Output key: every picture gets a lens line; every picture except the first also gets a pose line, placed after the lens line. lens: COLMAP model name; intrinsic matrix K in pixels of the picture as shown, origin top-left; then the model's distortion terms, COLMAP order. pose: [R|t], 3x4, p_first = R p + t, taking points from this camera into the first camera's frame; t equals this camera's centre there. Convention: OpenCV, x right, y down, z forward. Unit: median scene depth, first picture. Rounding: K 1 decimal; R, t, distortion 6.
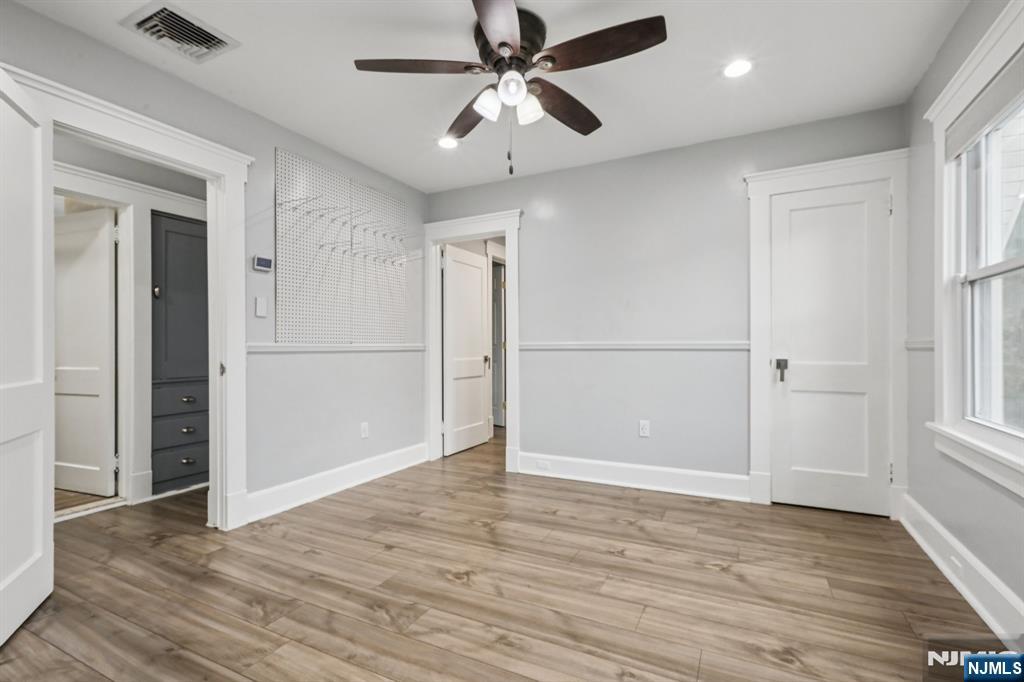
lens RADIAL K [[472.8, 0, 512.3], [0, 472.8, 337.7], [0, 0, 1]] dist [-0.001604, 0.000333]
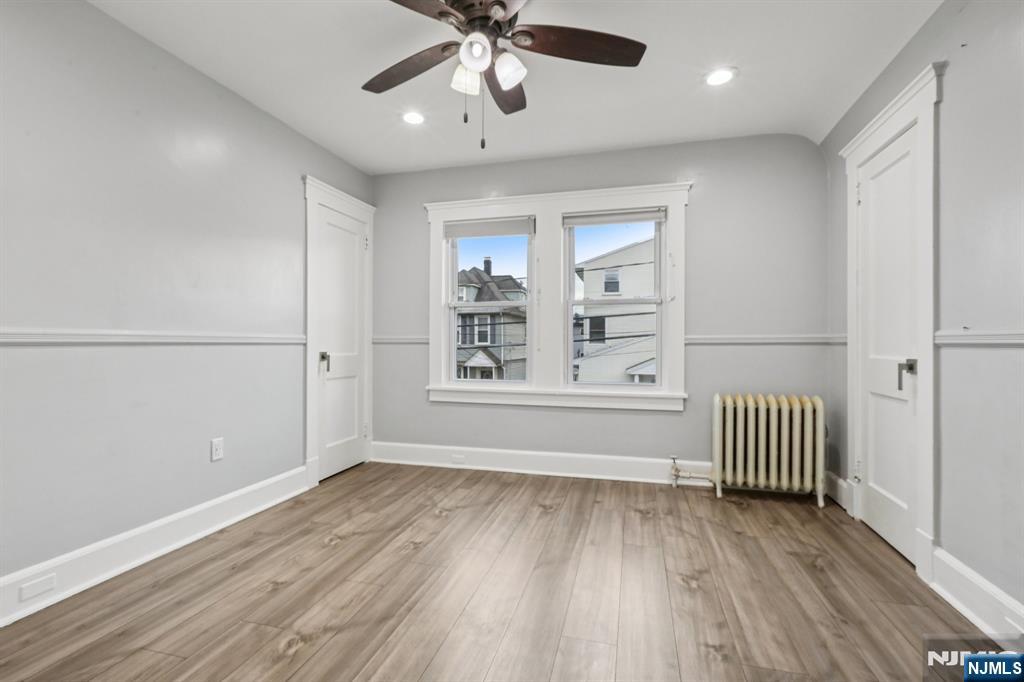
lens RADIAL K [[472.8, 0, 512.3], [0, 472.8, 337.7], [0, 0, 1]] dist [-0.001604, 0.000333]
pose [[-0.214967, 0.014555, 0.976513, -0.703007], [-0.019079, 0.999636, -0.019100, 0.026128], [-0.976435, -0.022737, -0.214611, 0.894231]]
